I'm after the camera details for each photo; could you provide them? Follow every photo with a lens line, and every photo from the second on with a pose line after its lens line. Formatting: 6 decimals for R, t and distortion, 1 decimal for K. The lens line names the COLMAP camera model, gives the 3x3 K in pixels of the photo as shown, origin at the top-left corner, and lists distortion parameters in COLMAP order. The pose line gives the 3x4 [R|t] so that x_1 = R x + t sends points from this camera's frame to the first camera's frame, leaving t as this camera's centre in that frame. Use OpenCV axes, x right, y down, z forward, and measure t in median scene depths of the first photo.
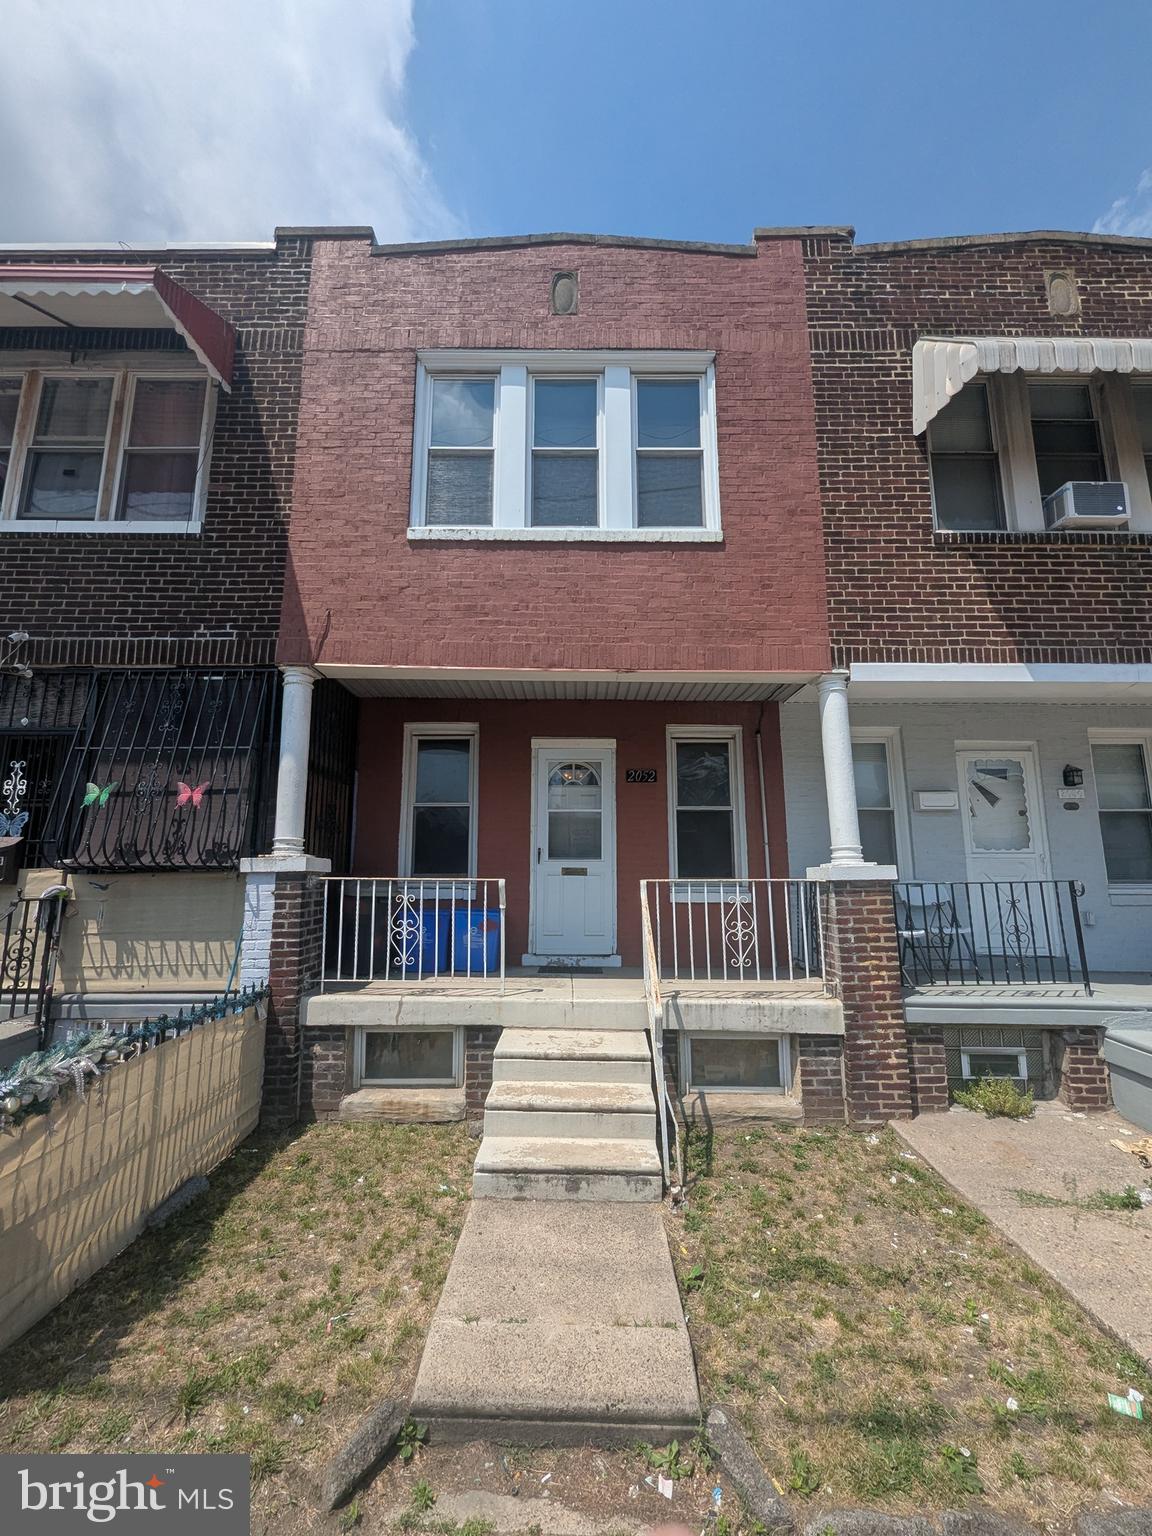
lens RADIAL K [[631.2, 0, 577.2], [0, 631.2, 768.6], [0, 0, 1]] dist [0.001758, 0.000908]
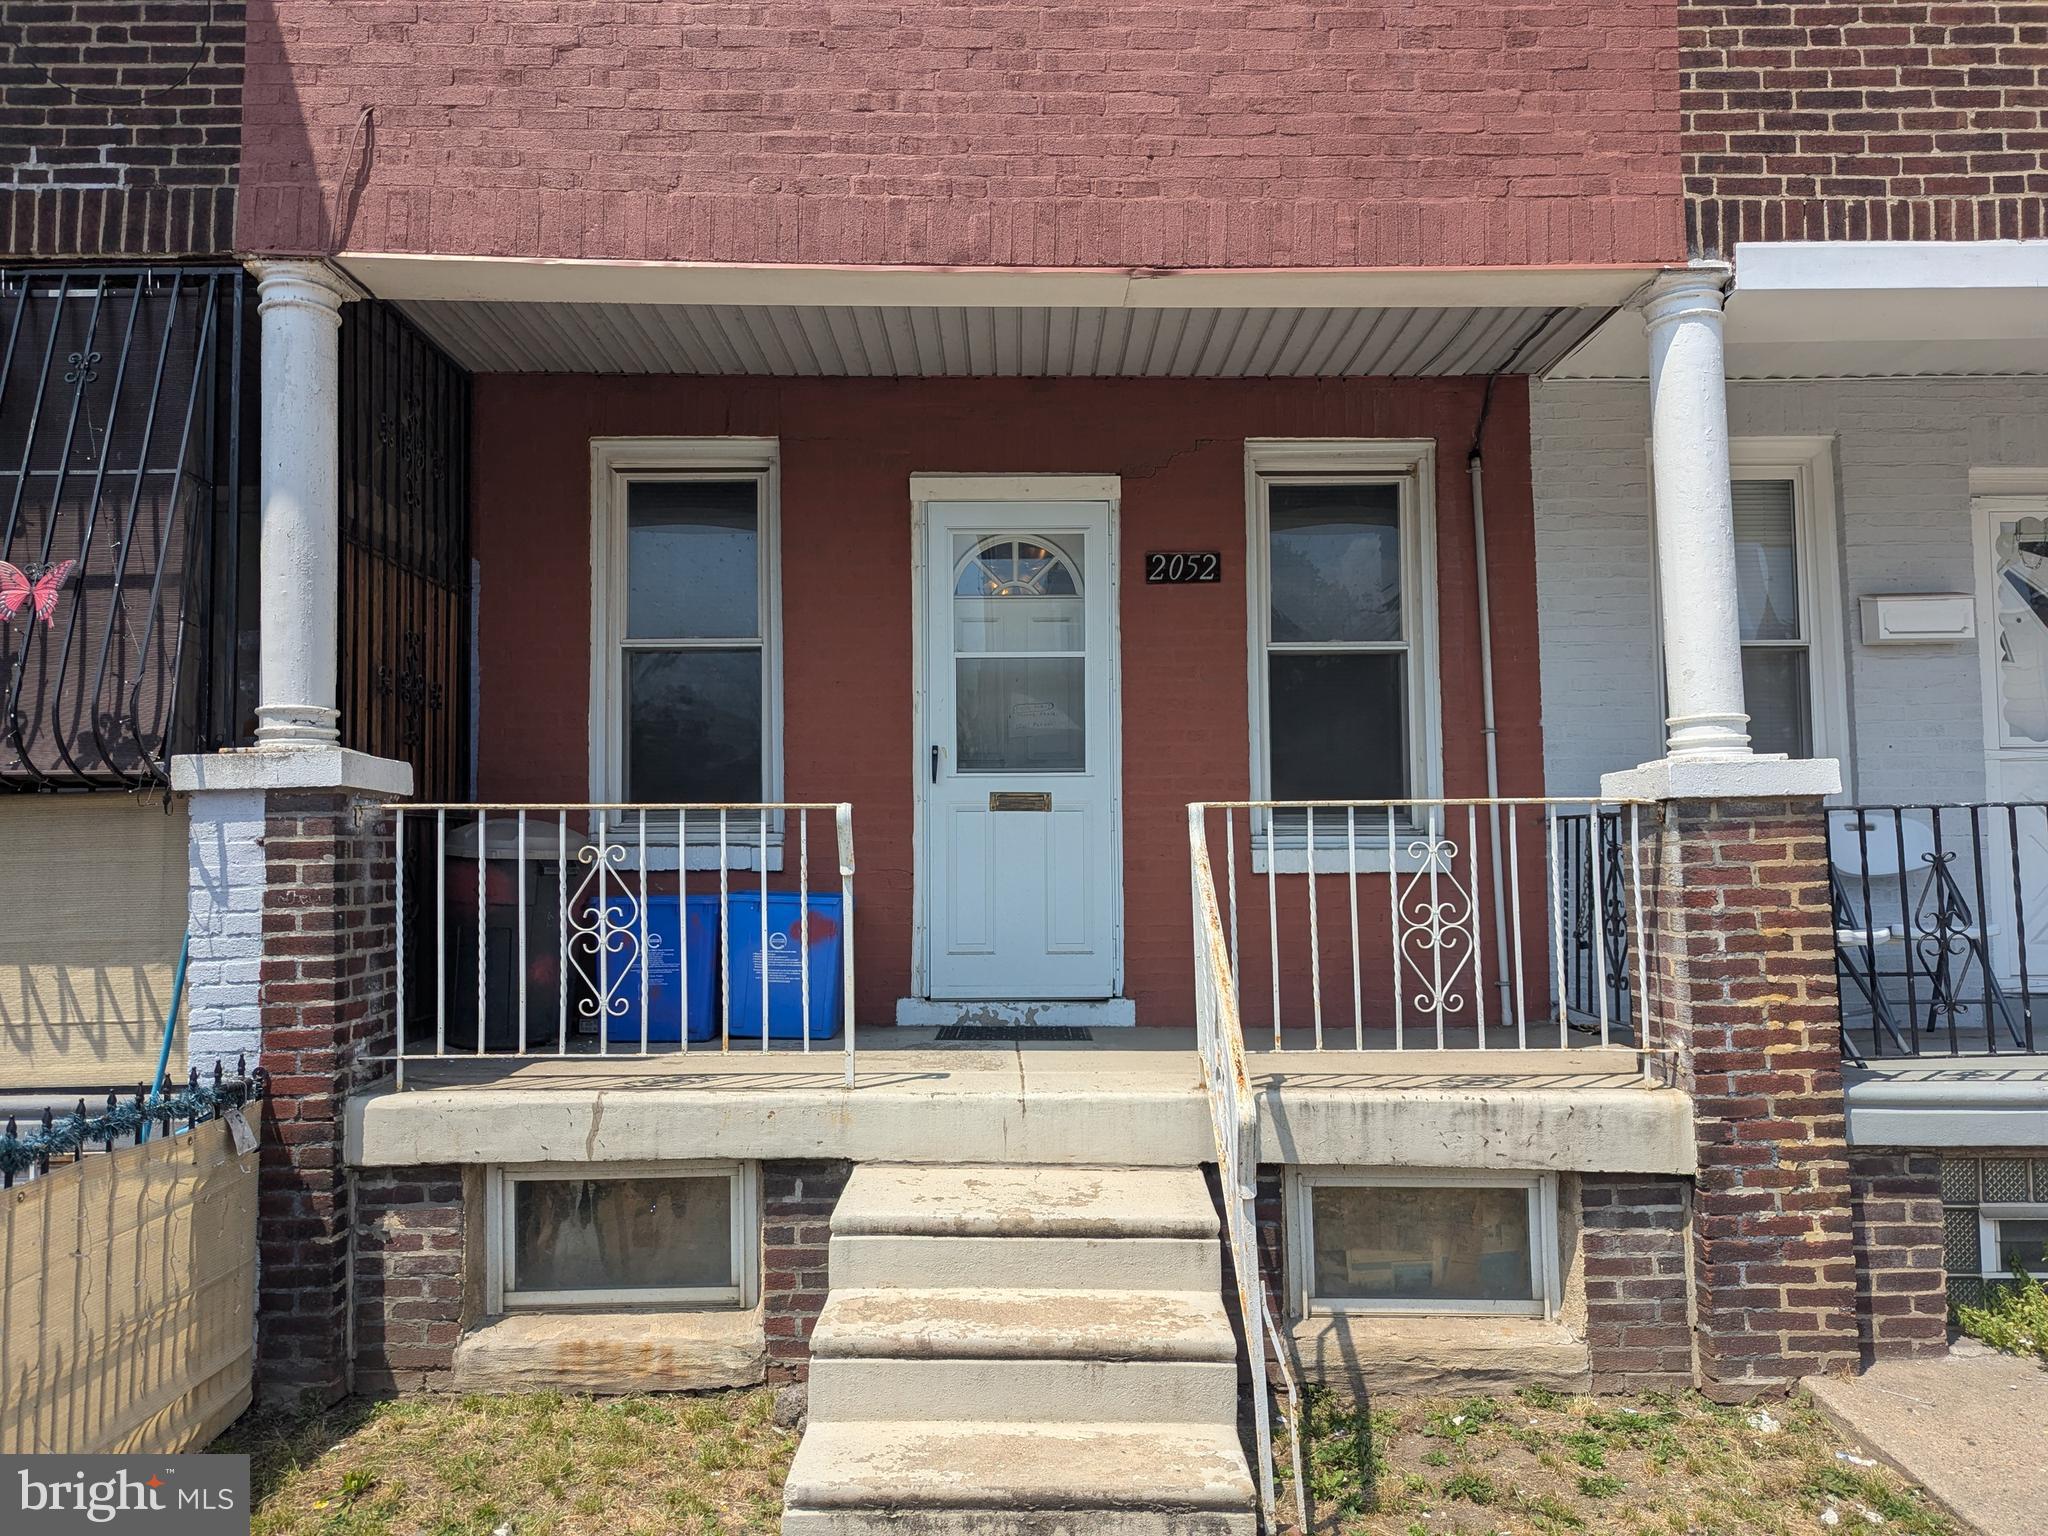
lens RADIAL K [[1432.2, 0, 1021.0], [0, 1432.2, 753.9], [0, 0, 1]] dist [0.055204, -0.041423]
pose [[0.999944, -0.010095, 0.003182, -0.008747], [0.009753, 0.995556, 0.093669, 0.058314], [-0.004114, -0.093633, 0.995598, 0.096062]]
